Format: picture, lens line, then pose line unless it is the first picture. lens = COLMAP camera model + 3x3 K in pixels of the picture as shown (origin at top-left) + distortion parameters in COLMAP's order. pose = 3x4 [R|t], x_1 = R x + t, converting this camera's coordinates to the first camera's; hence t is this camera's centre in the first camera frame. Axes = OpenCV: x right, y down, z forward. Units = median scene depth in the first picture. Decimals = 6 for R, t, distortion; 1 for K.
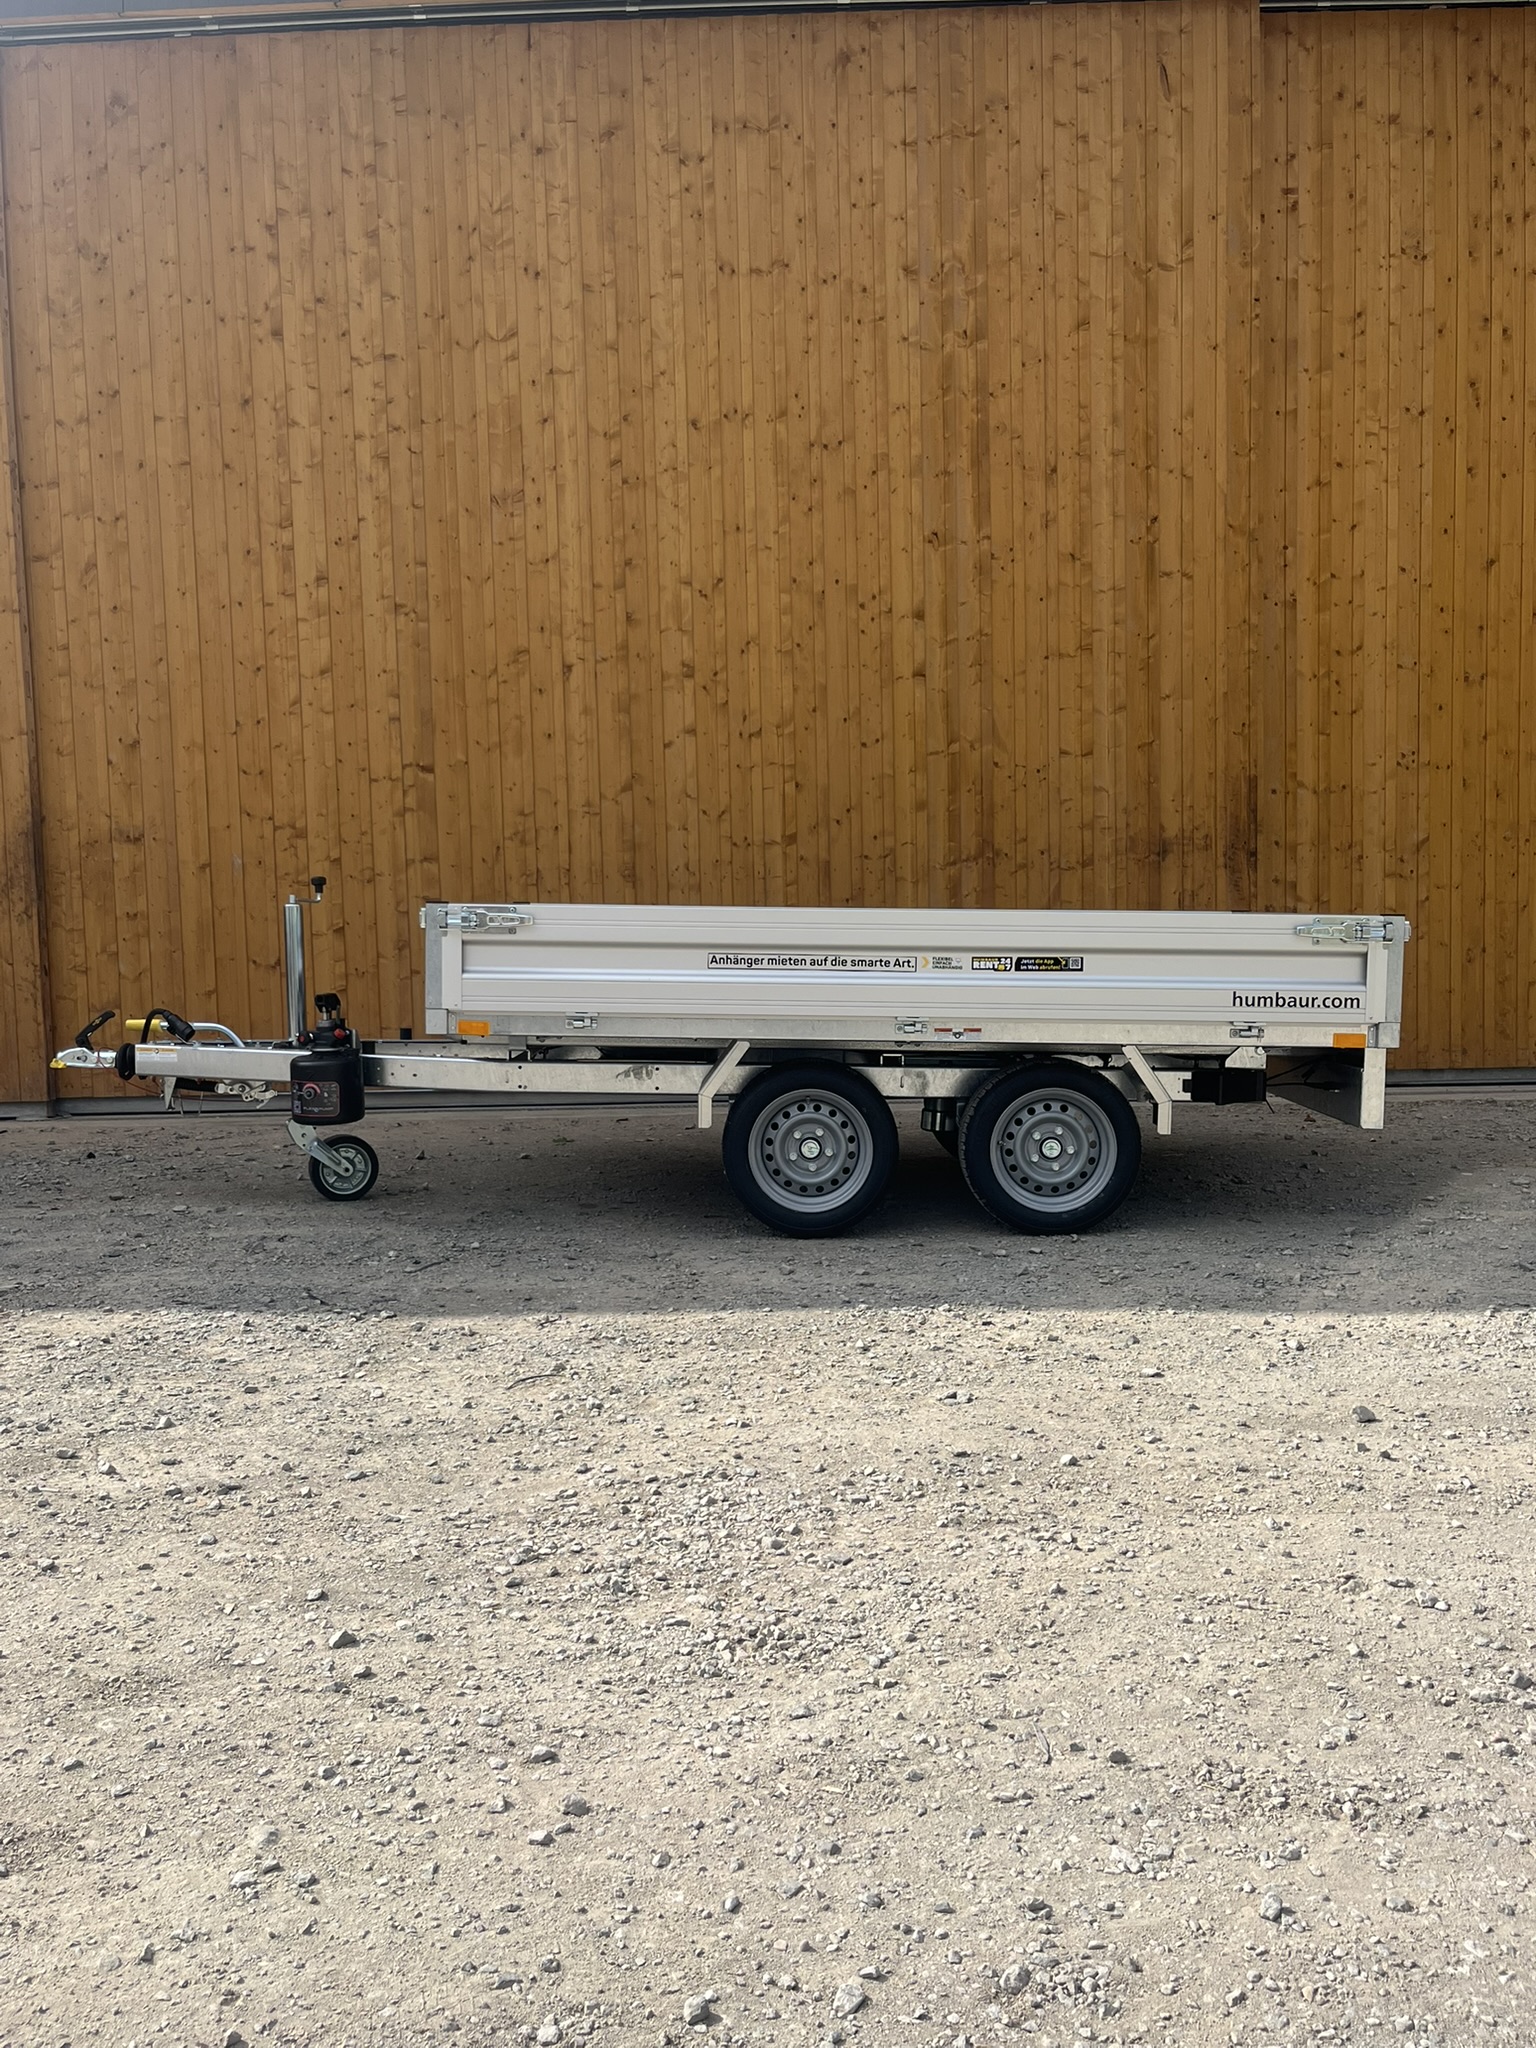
lens RADIAL K [[1657.4, 0, 760.1], [0, 1657.4, 1025.6], [0, 0, 1]] dist [0.040810, -0.040912]
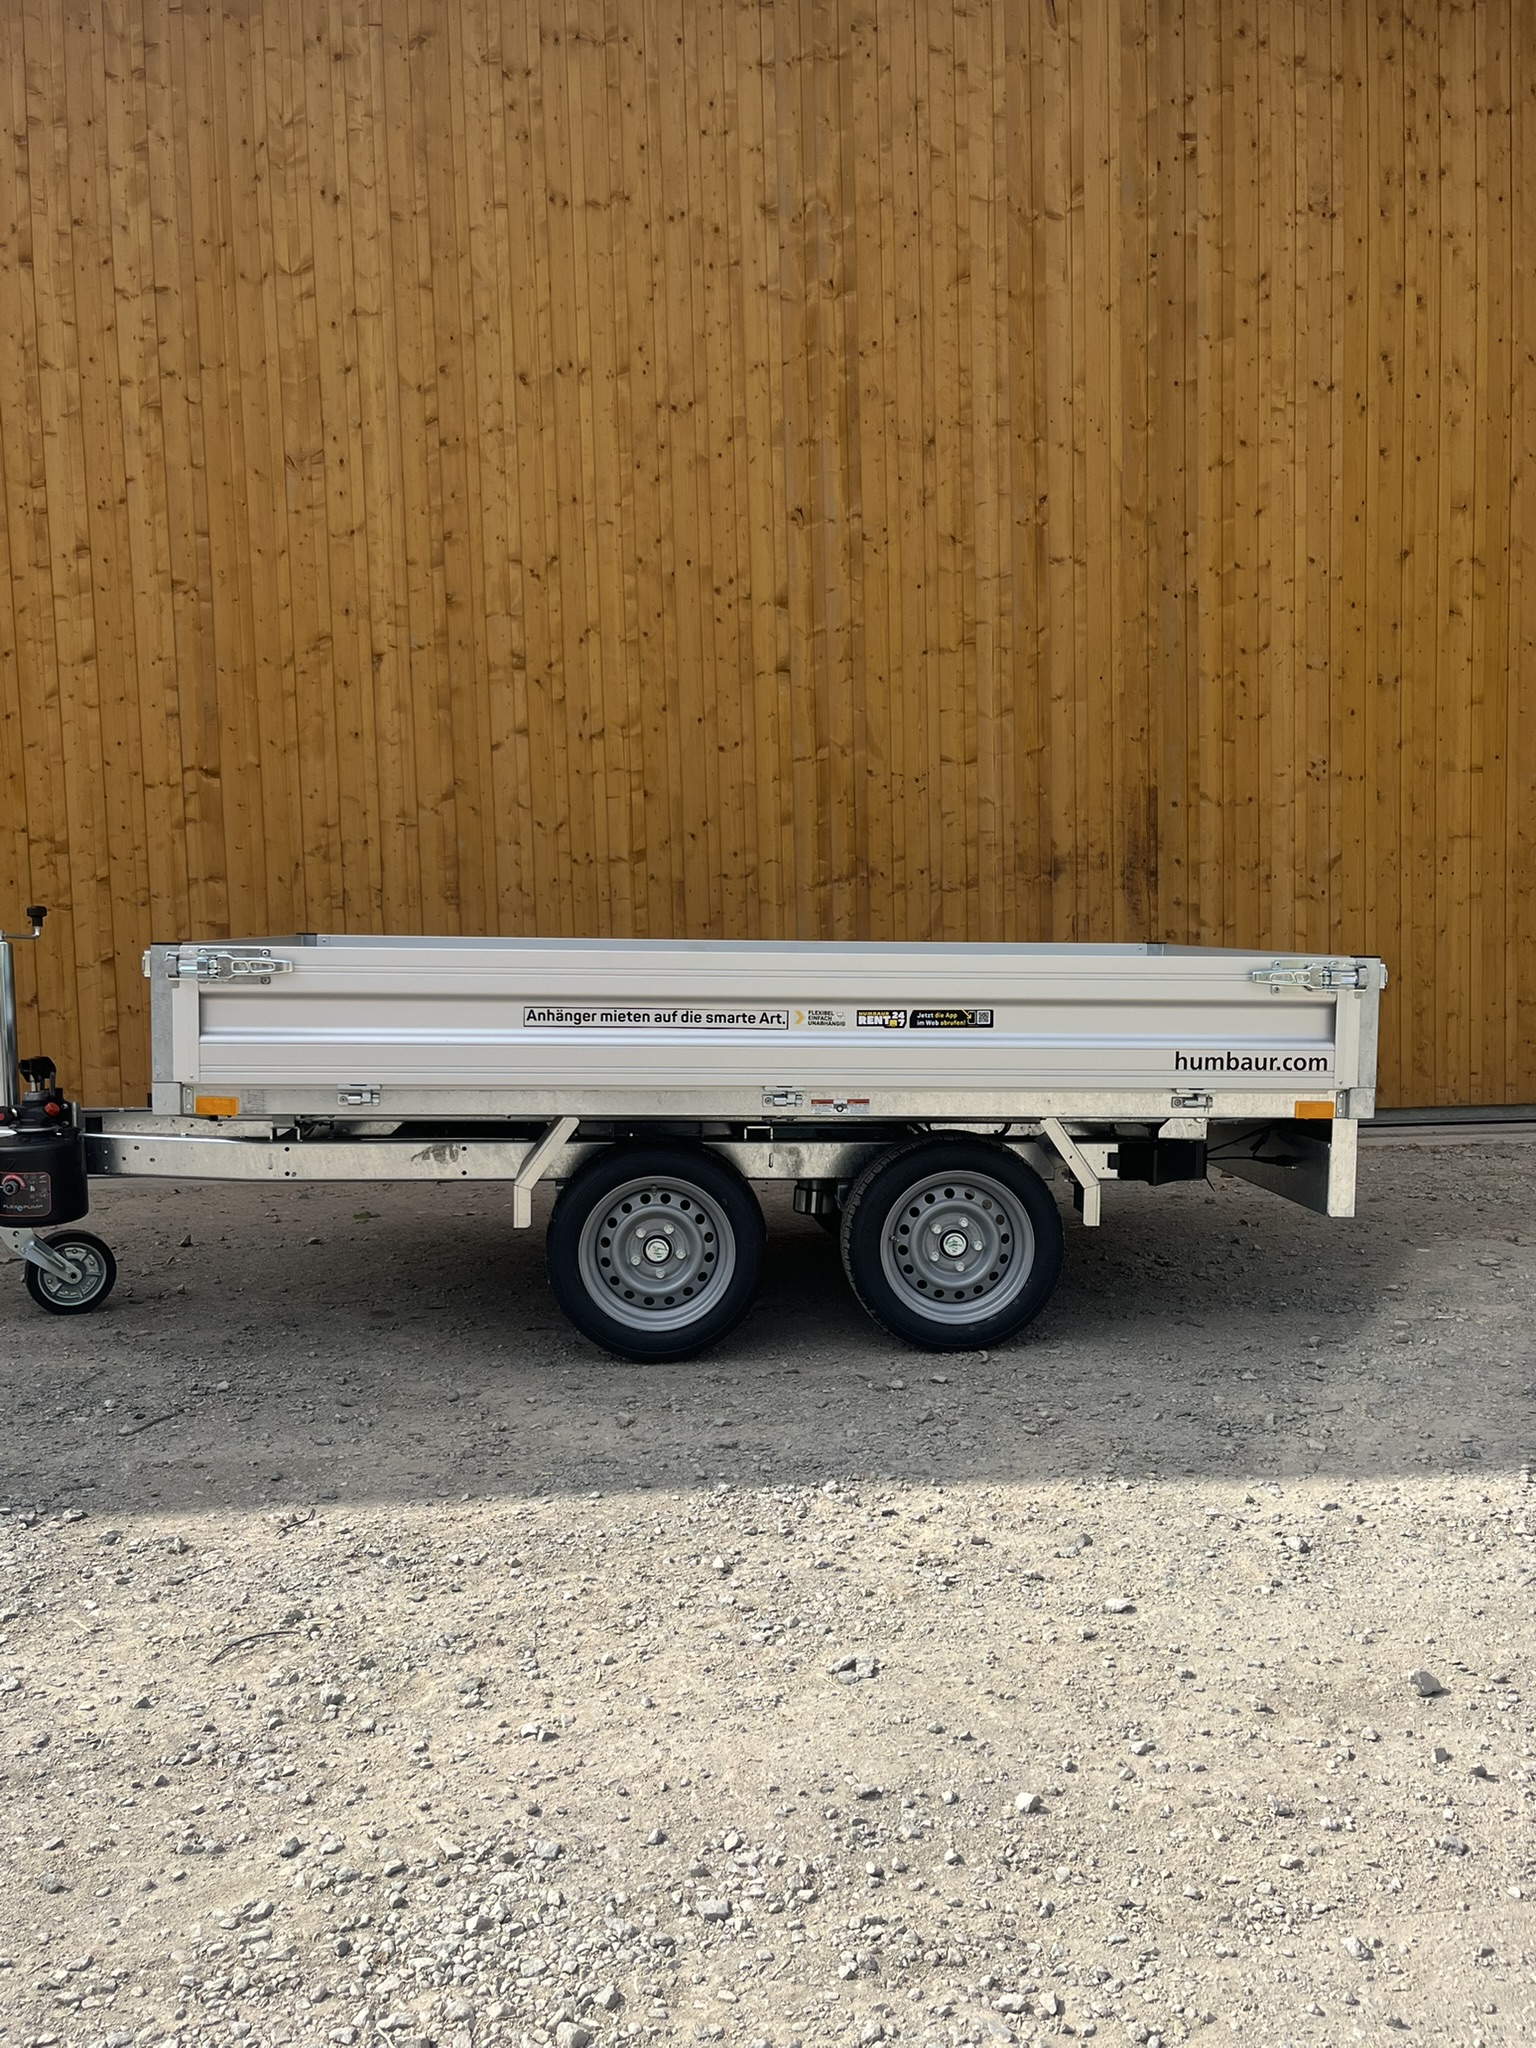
lens RADIAL K [[1658.8, 0, 760.4], [0, 1658.8, 1034.7], [0, 0, 1]] dist [0.042677, -0.049801]
pose [[0.996459, -0.007677, 0.083734, 0.008555], [0.007690, 0.999970, 0.000161, -0.017773], [-0.083732, 0.000484, 0.996488, 0.121846]]
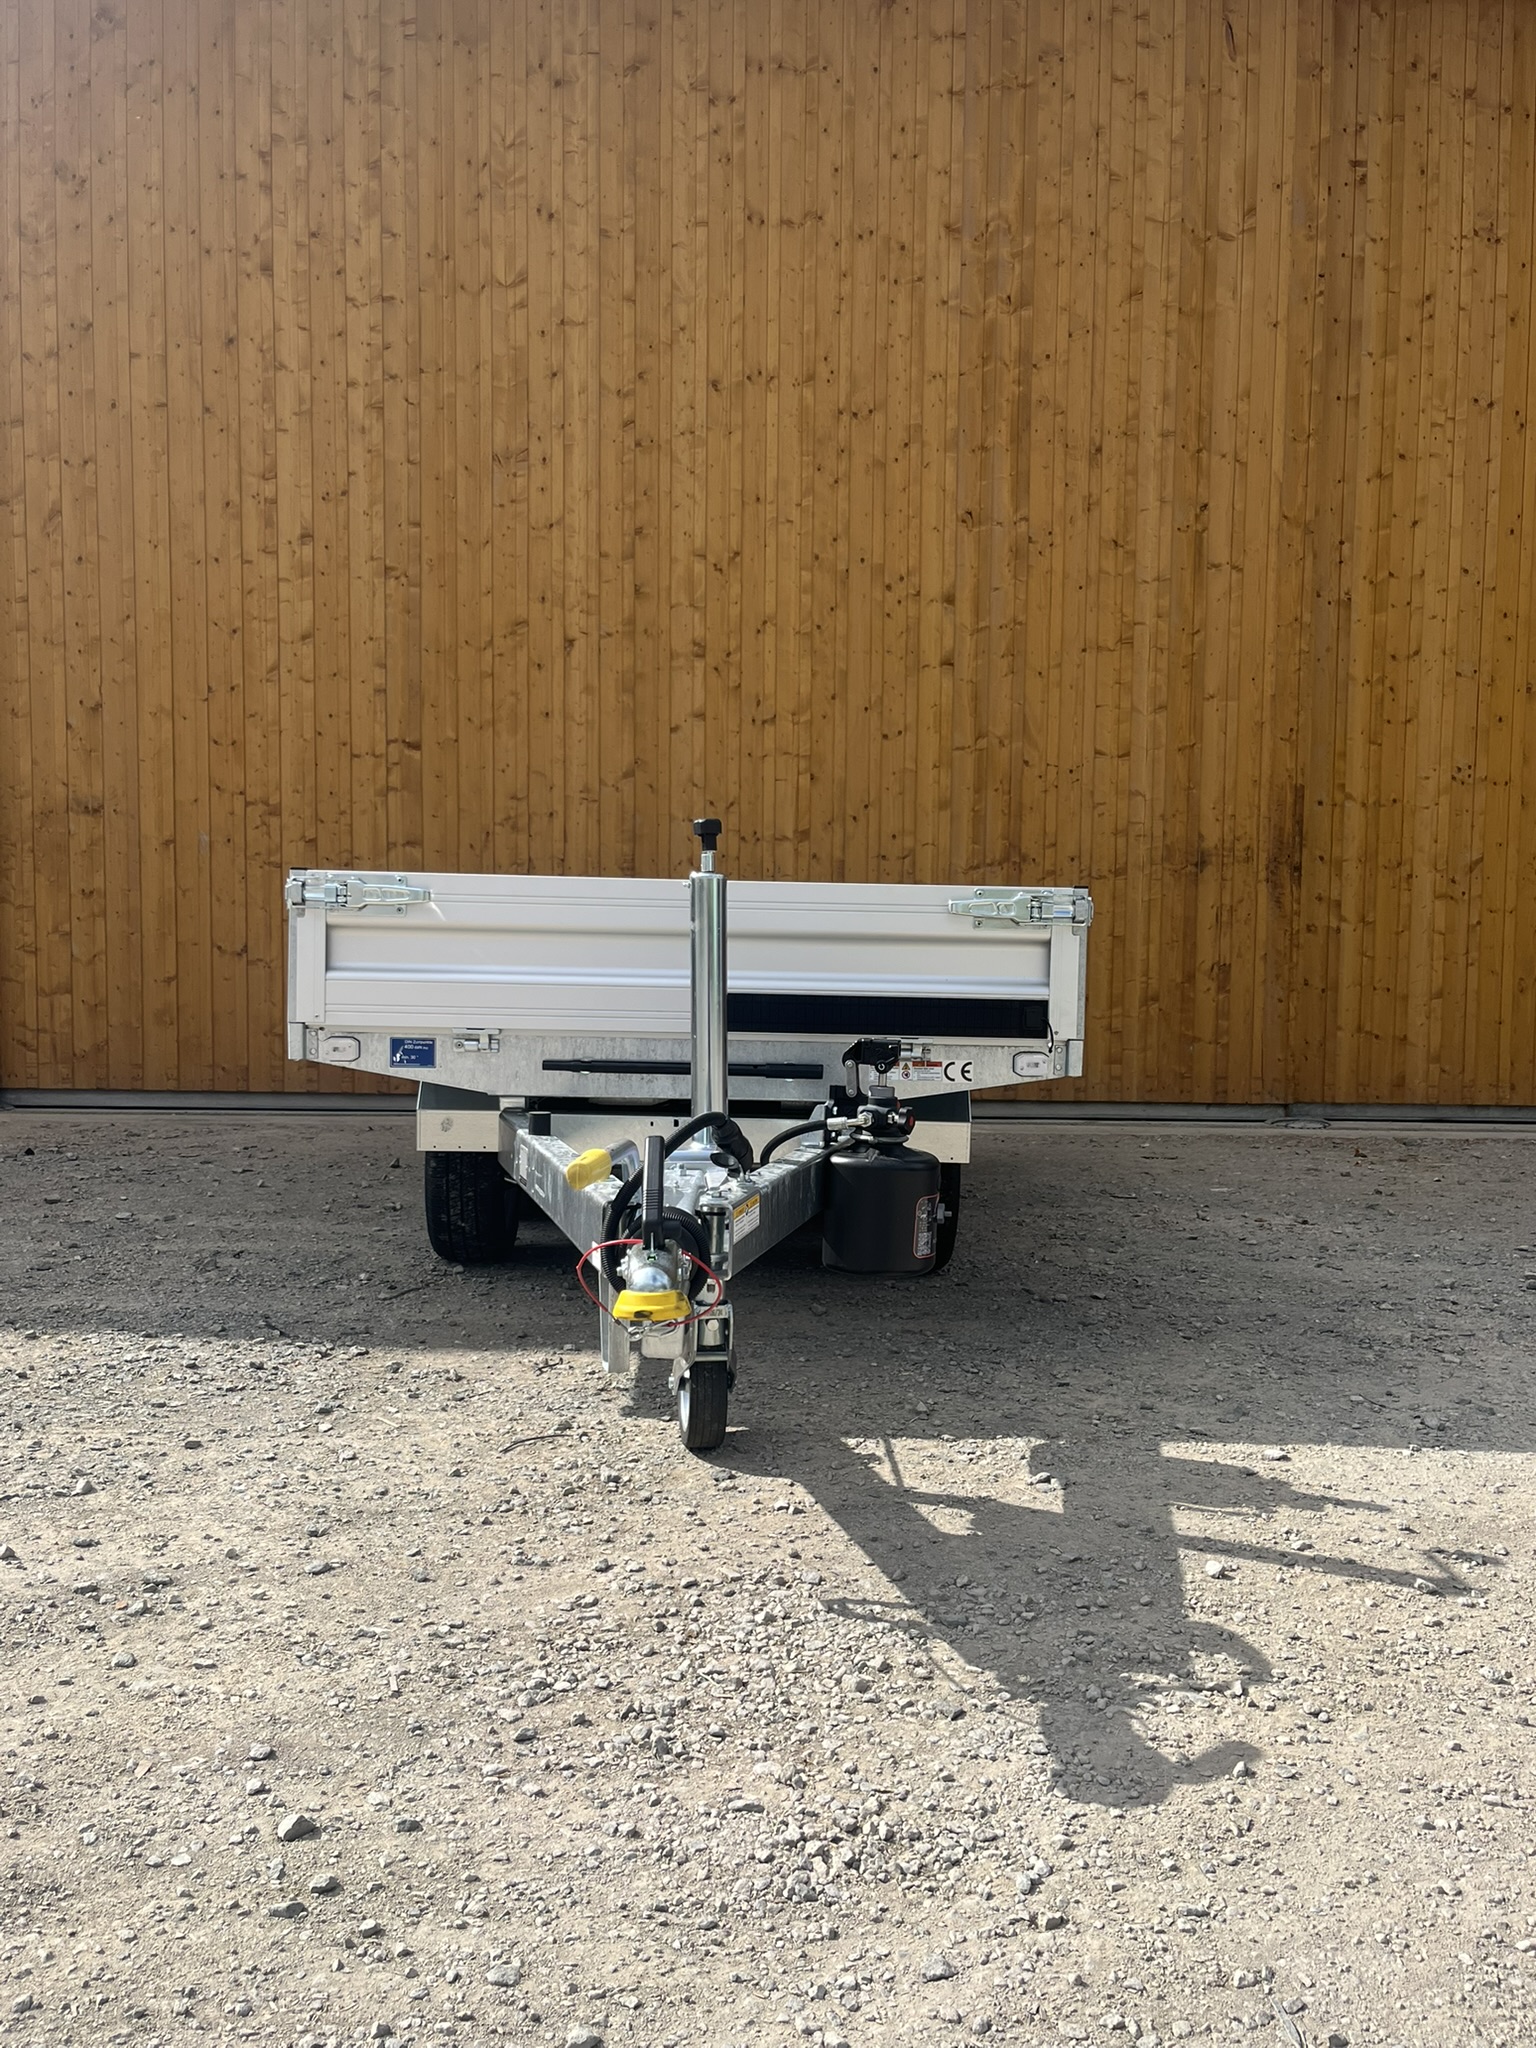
lens RADIAL K [[1658.8, 0, 760.4], [0, 1658.8, 1034.7], [0, 0, 1]] dist [0.042677, -0.049801]
pose [[0.999272, 0.033107, 0.018935, -0.019723], [-0.033035, 0.999446, -0.004076, 0.004020], [-0.019059, 0.003448, 0.999812, 0.070539]]
